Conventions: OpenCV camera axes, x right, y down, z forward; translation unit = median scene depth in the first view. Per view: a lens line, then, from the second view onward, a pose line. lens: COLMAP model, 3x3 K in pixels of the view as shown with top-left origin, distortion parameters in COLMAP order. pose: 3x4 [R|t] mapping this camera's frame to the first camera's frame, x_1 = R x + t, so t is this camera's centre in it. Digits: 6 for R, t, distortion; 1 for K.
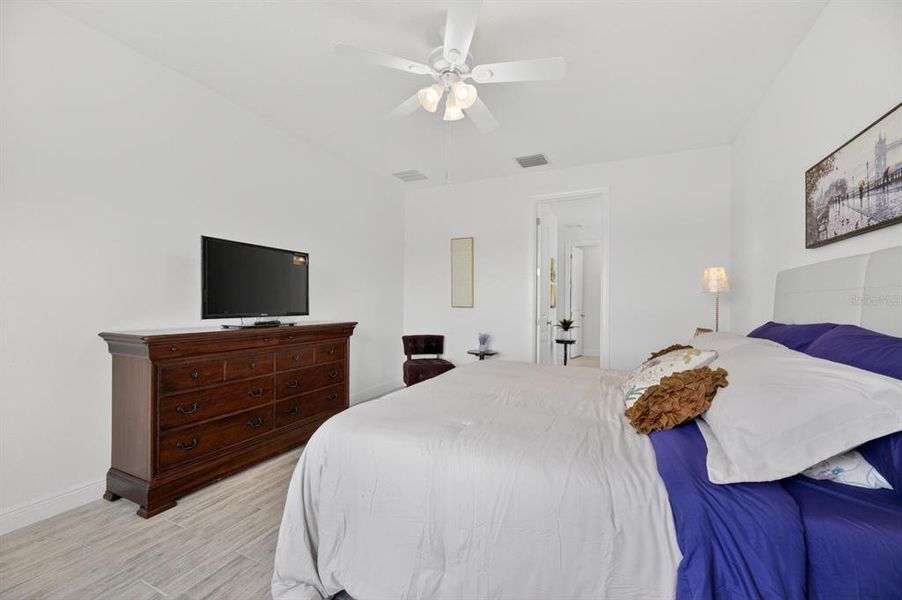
lens RADIAL K [[372.4, 0, 448.2], [0, 372.4, 302.5], [0, 0, 1]] dist [-0.000144, -0.000180]
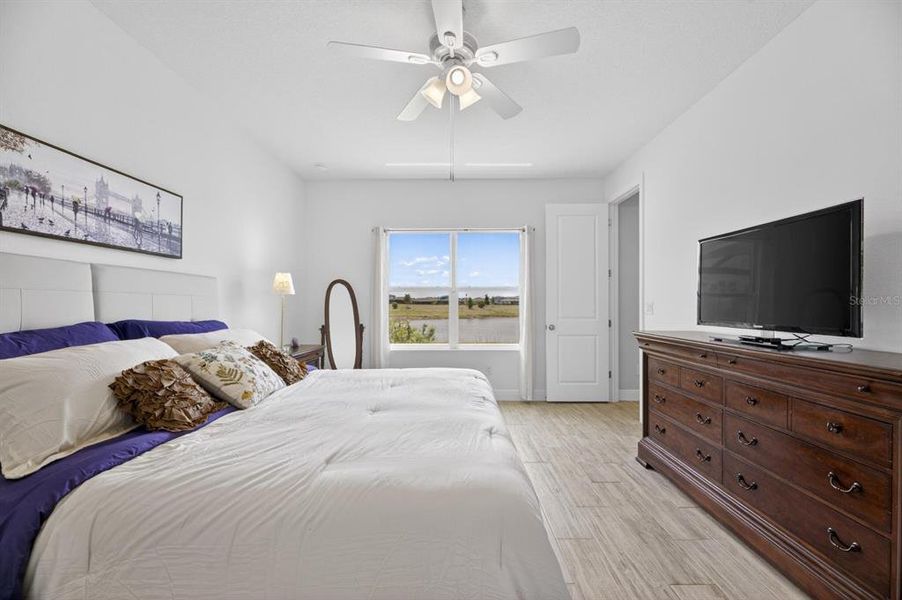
lens RADIAL K [[356.6, 0, 451.7], [0, 356.6, 310.1], [0, 0, 1]] dist [-0.009321, -0.000718]
pose [[-0.905986, -0.002032, -0.423303, 0.378018], [-0.008013, 0.999892, 0.012351, -0.000591], [0.423232, 0.014582, -0.905904, 1.813688]]
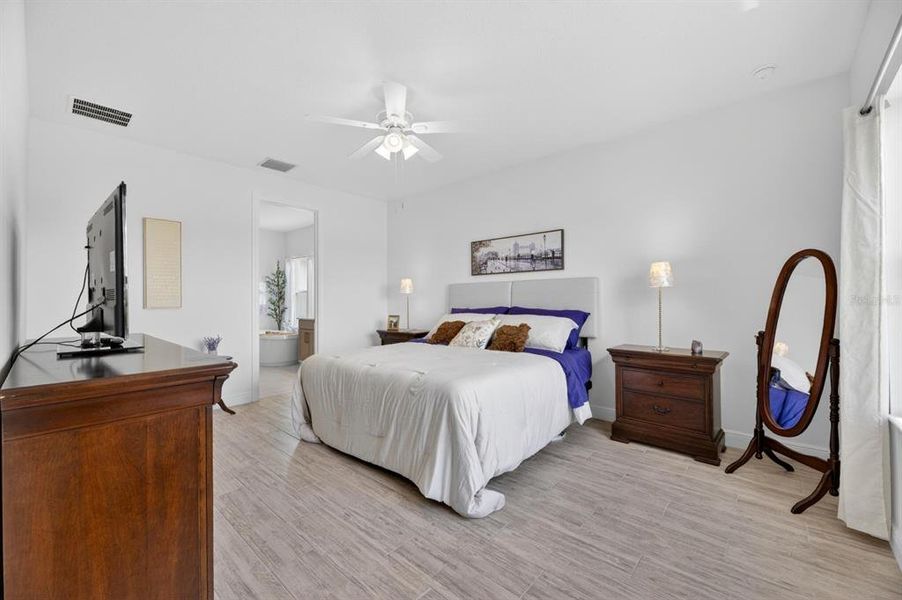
lens RADIAL K [[369.8, 0, 451.0], [0, 369.8, 300.0], [0, 0, 1]] dist [-0.000170, 0.000026]
pose [[0.277451, -0.007769, 0.960708, -1.204605], [0.007656, 0.999953, 0.005875, -0.007596], [-0.960709, 0.005726, 0.277498, 0.464050]]
